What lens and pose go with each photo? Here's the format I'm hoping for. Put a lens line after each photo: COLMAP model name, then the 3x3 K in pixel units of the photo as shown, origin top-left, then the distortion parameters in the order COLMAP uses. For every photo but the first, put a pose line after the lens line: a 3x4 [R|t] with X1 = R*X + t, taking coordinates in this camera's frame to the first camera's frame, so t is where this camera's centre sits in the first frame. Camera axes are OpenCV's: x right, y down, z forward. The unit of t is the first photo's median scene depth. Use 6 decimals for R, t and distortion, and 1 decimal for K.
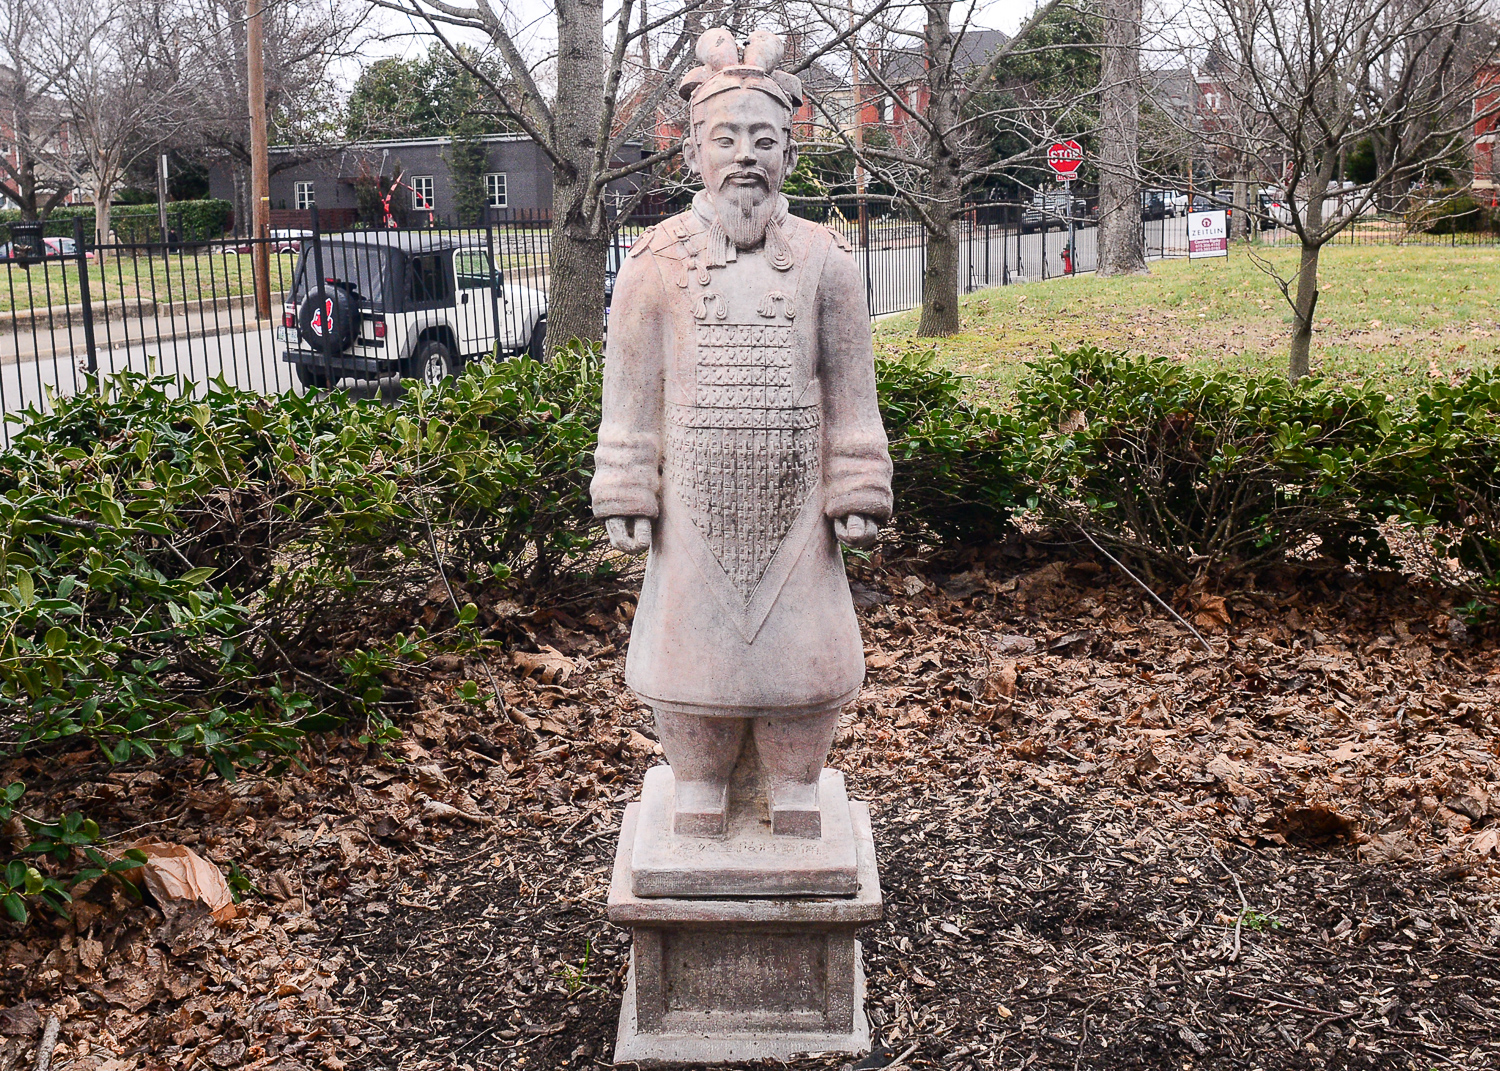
lens RADIAL K [[1676.3, 0, 742.5], [0, 1676.3, 535.0], [0, 0, 1]] dist [-0.017730, 0.000000]
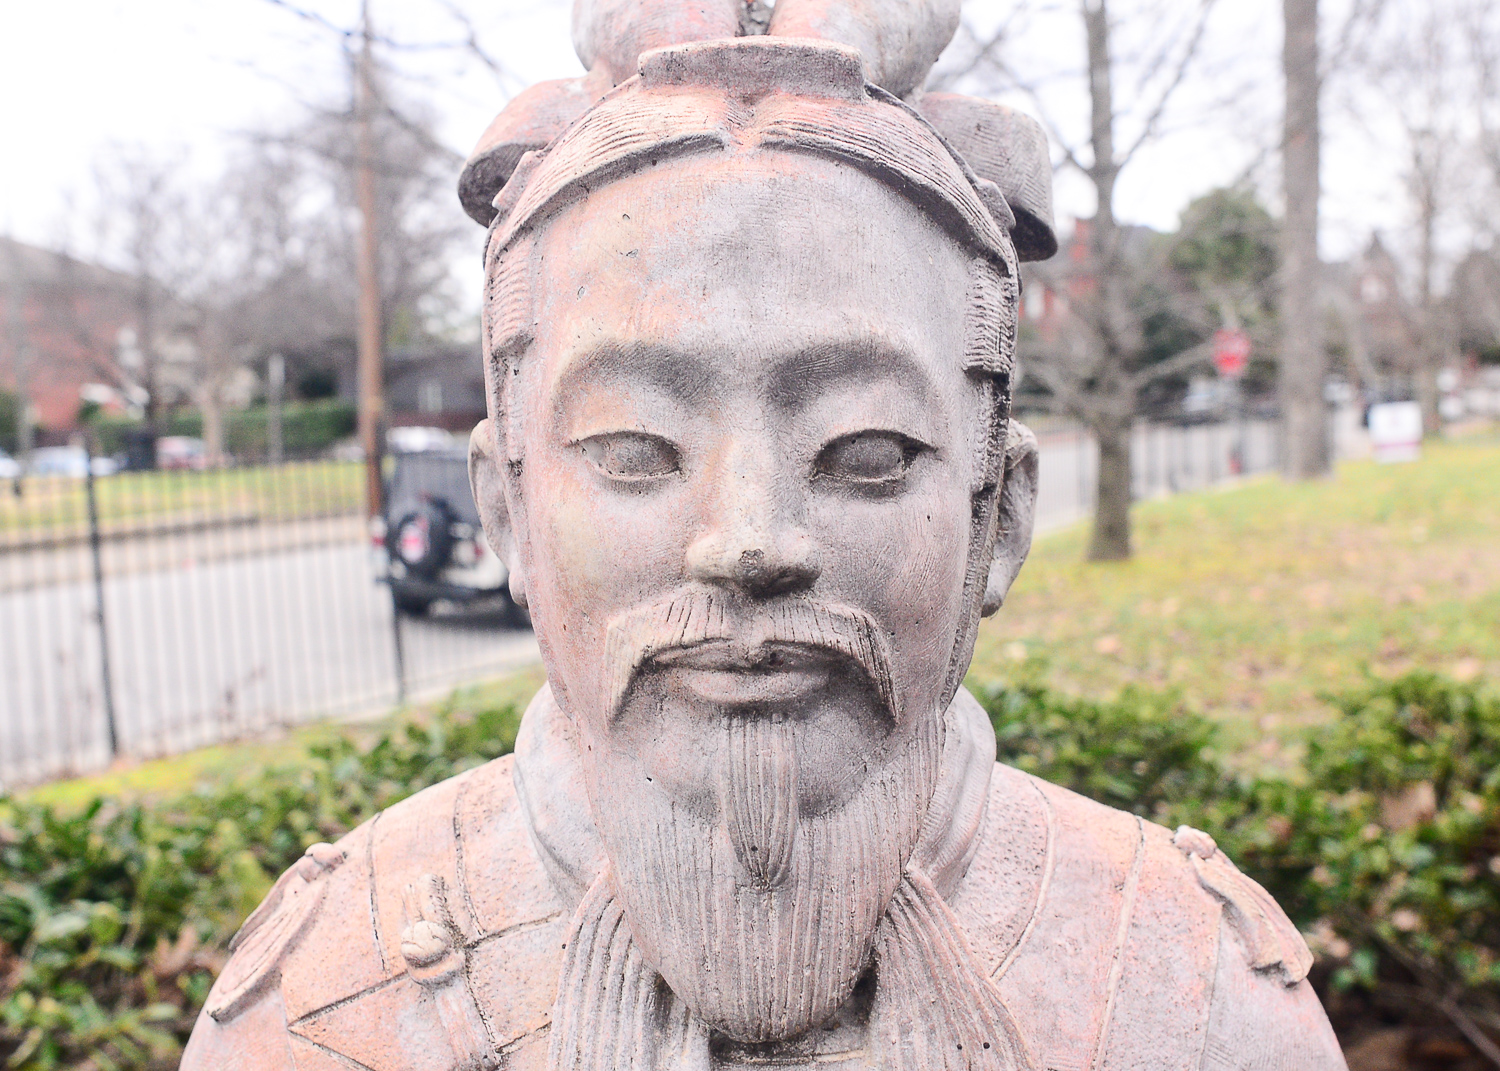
lens RADIAL K [[1676.3, 0, 754.7], [0, 1676.3, 533.2], [0, 0, 1]] dist [-0.017730, 0.000000]
pose [[0.997034, 0.009631, -0.076356, 0.014544], [-0.017960, 0.993861, -0.109168, -0.203975], [0.074836, 0.110216, 0.991086, 0.813969]]
